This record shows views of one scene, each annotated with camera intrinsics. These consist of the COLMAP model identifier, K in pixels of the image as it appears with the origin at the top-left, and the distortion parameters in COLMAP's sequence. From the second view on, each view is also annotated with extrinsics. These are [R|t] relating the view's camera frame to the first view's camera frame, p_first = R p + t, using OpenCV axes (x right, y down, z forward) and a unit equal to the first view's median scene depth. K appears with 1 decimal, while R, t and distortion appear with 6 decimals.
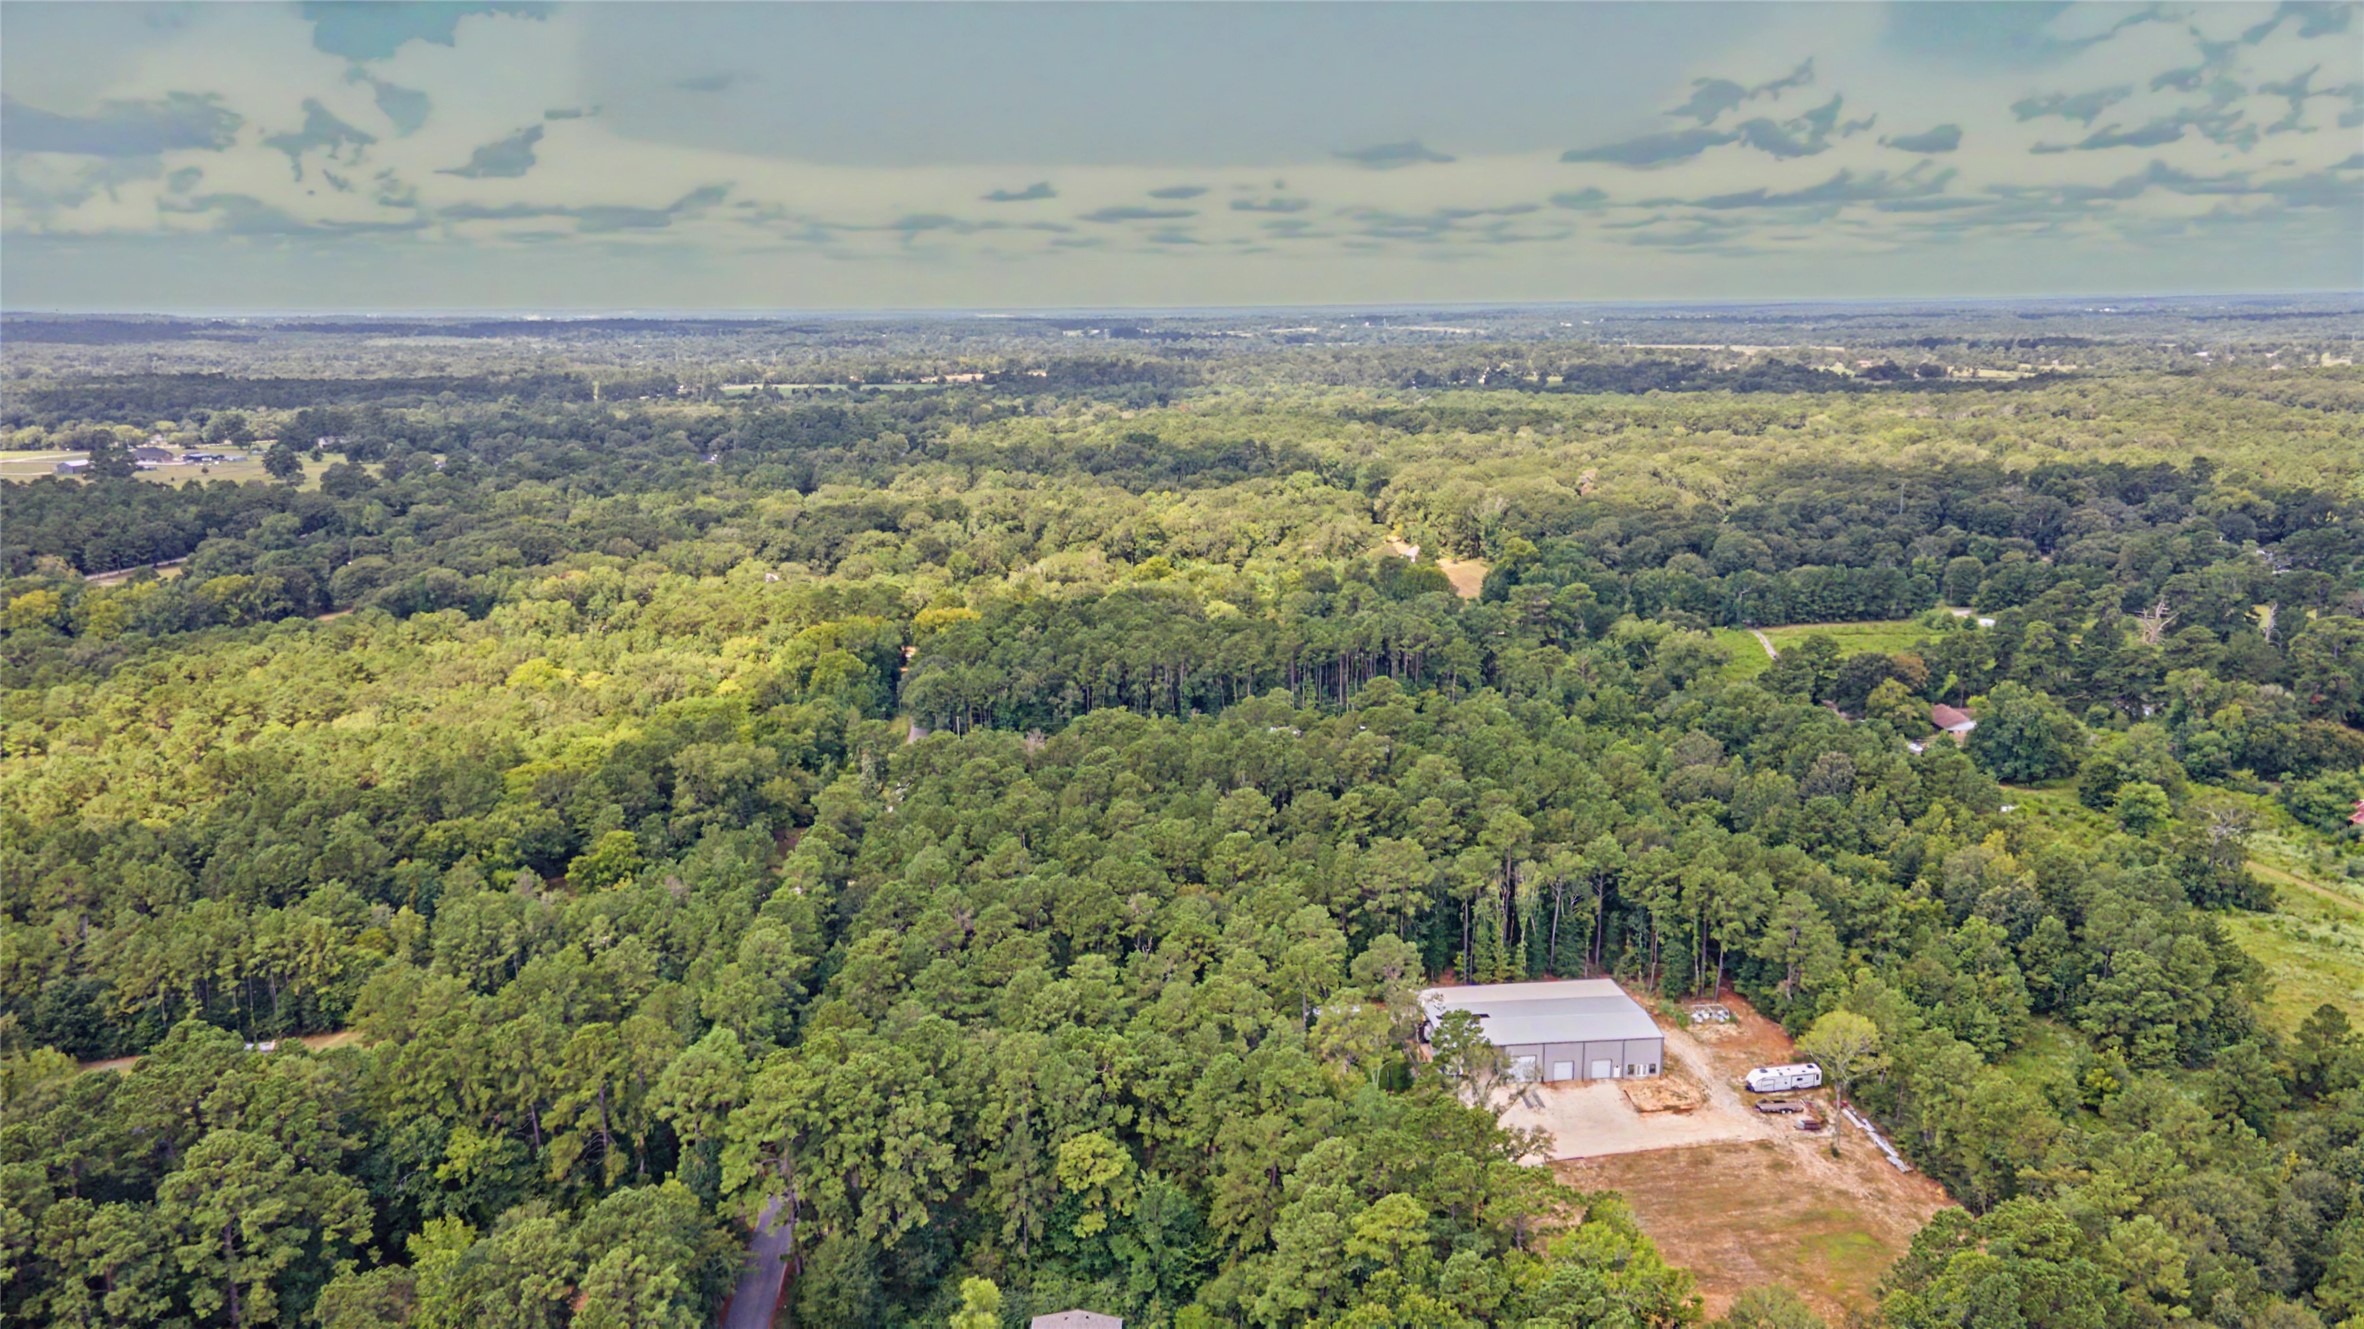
lens RADIAL K [[1708.7, 0, 1182.0], [0, 1708.7, 664.5], [0, 0, 1]] dist [0.025719, 0.046934]
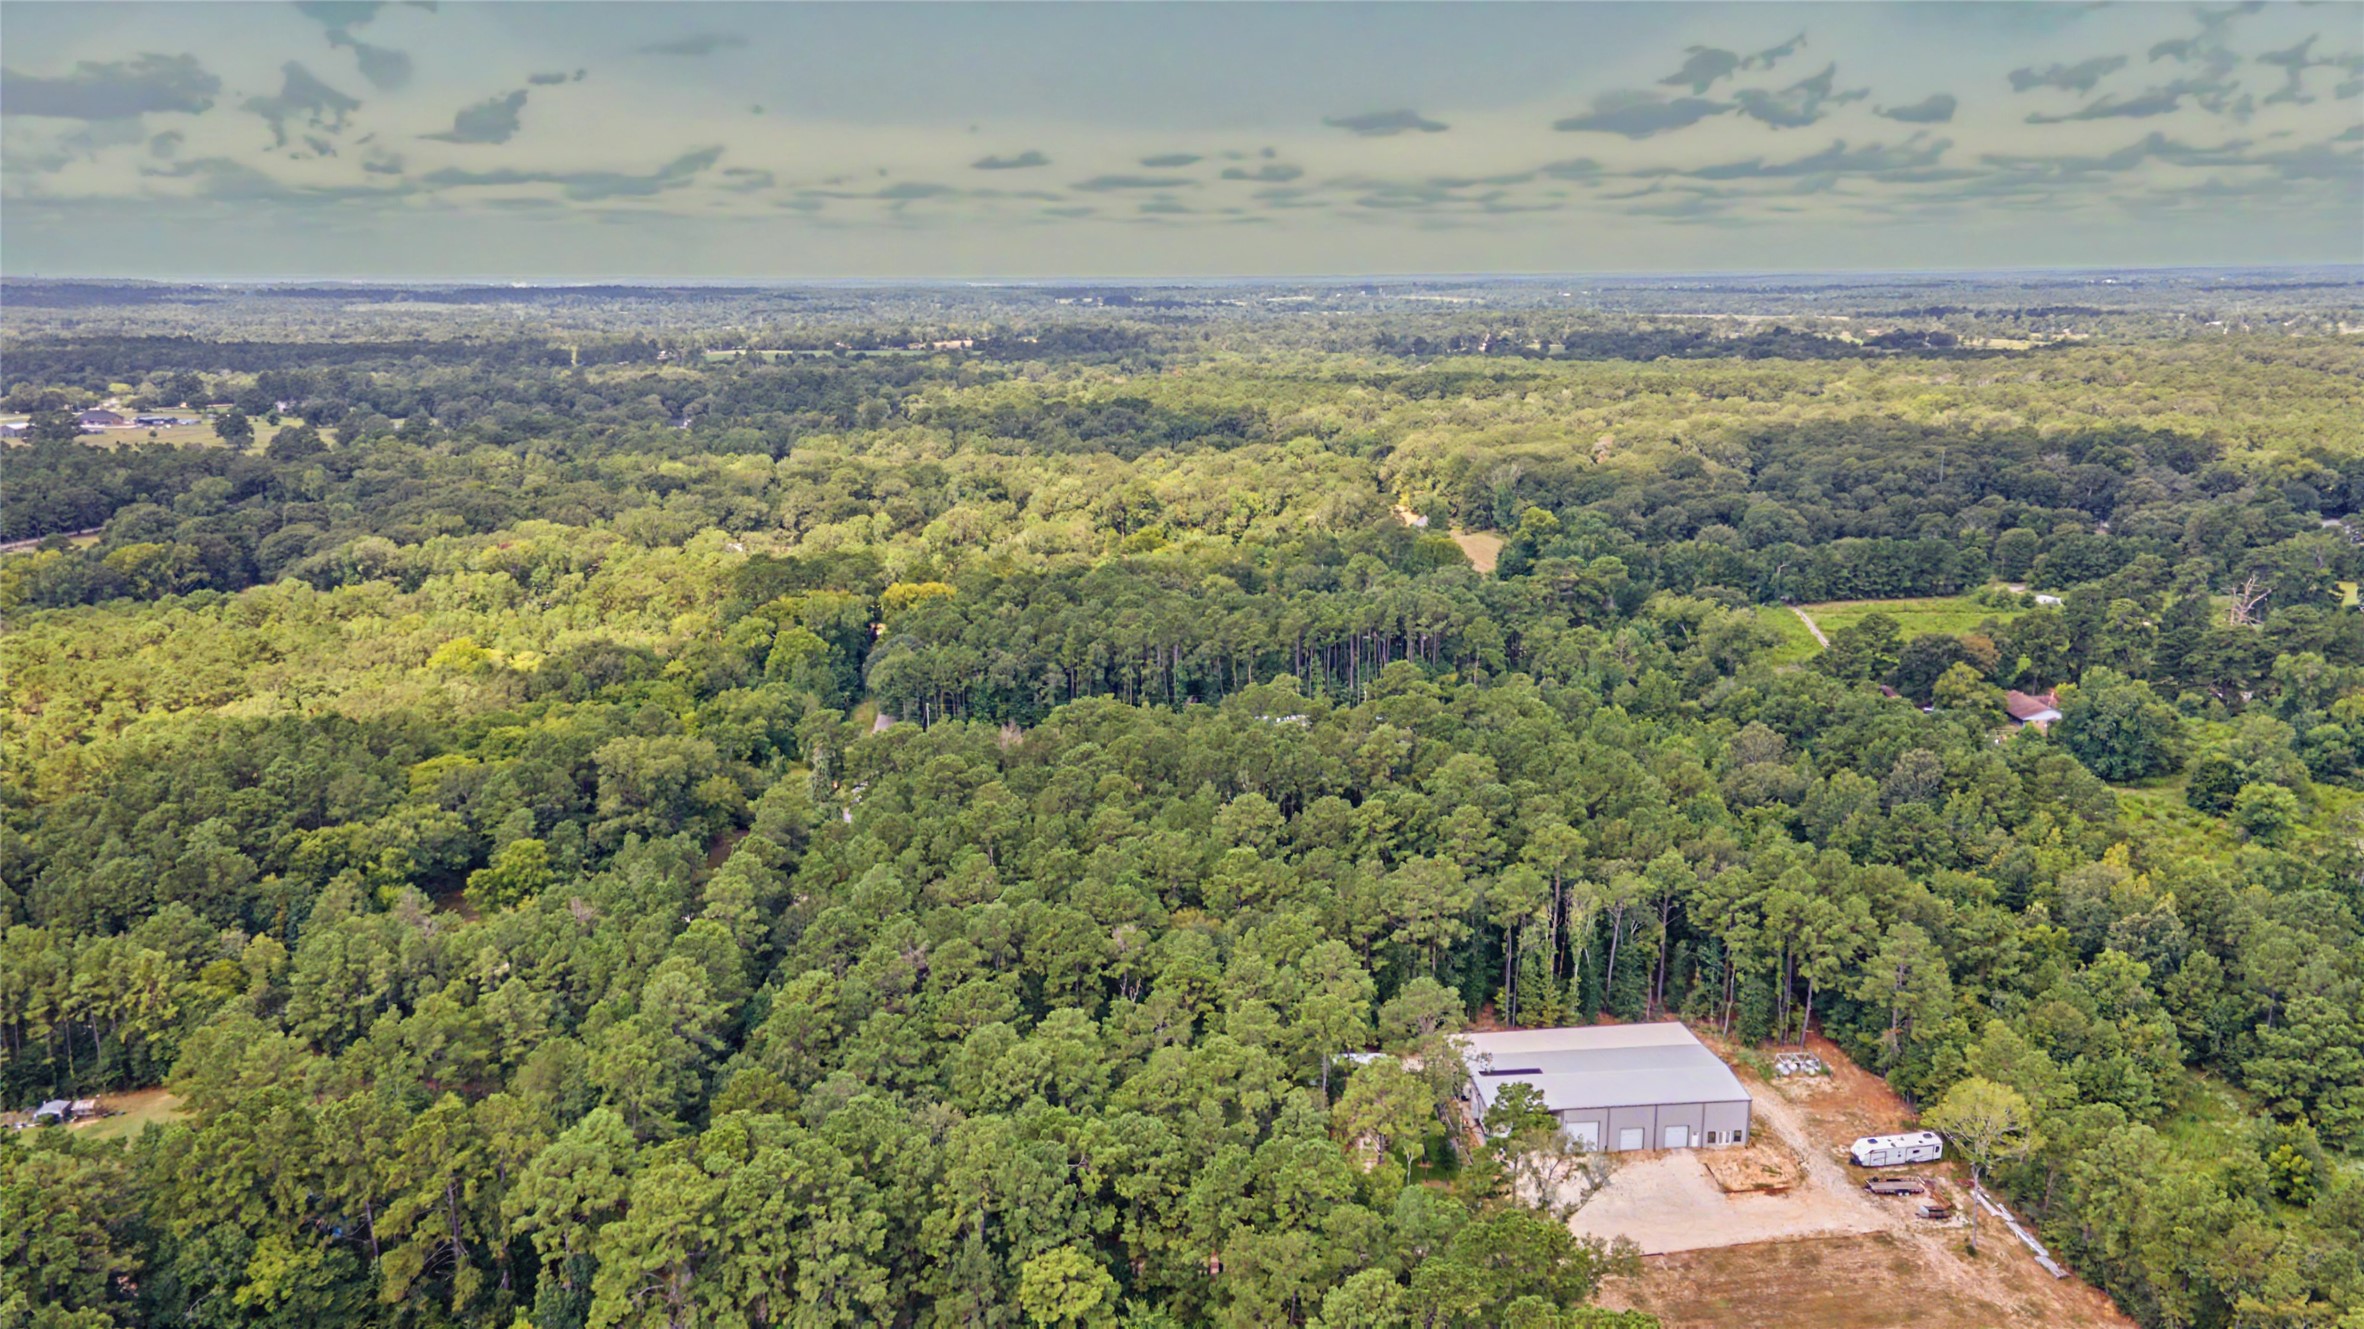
lens RADIAL K [[1678.8, 0, 1230.7], [0, 1678.8, 670.0], [0, 0, 1]] dist [0.025562, 0.043901]
pose [[0.999466, -0.000279, 0.032670, -0.000315], [-0.000404, 0.999781, 0.020917, -0.006882], [-0.032669, -0.020919, 0.999247, 0.136461]]
